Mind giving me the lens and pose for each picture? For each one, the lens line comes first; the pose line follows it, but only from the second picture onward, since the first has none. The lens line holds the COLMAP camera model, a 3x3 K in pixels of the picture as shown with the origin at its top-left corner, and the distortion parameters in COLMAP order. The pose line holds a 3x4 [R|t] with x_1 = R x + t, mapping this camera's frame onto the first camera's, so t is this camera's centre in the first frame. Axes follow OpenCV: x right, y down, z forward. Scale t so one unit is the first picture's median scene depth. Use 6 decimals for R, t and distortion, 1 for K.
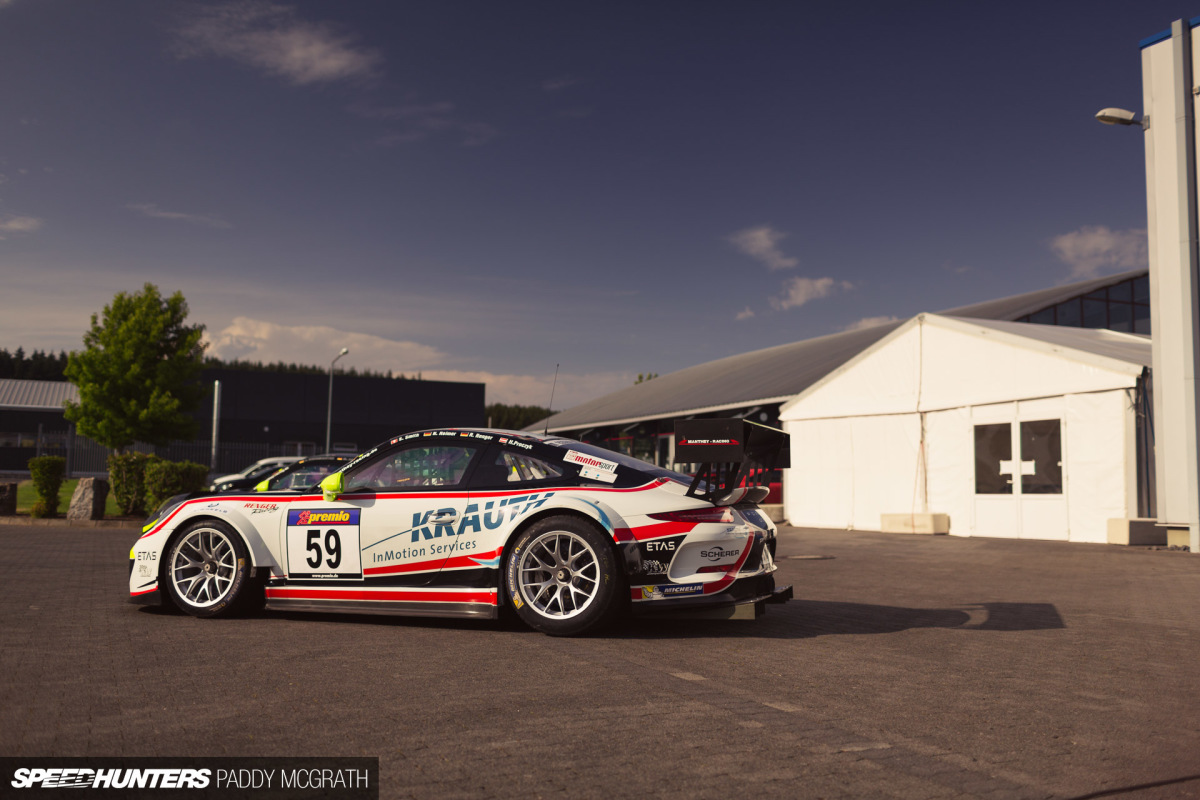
lens RADIAL K [[1143.8, 0, 595.7], [0, 1143.8, 400.5], [0, 0, 1]] dist [-0.005031, 0.009494]
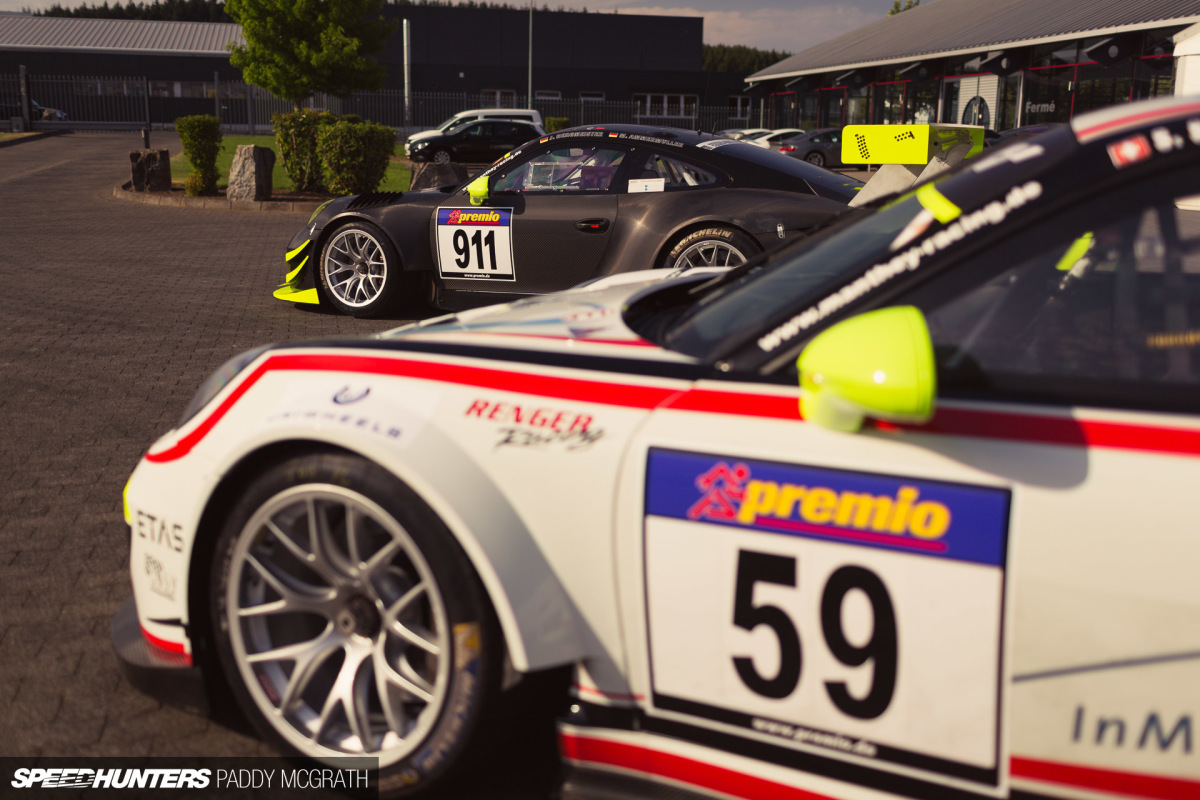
lens RADIAL K [[1160.7, 0, 605.0], [0, 1160.7, 401.5], [0, 0, 1]] dist [0.003482, 0.007258]
pose [[0.987134, 0.033524, -0.156344, -0.232419], [0.014443, 0.955084, 0.295984, 0.014244], [0.159244, -0.294434, 0.942311, 0.749027]]
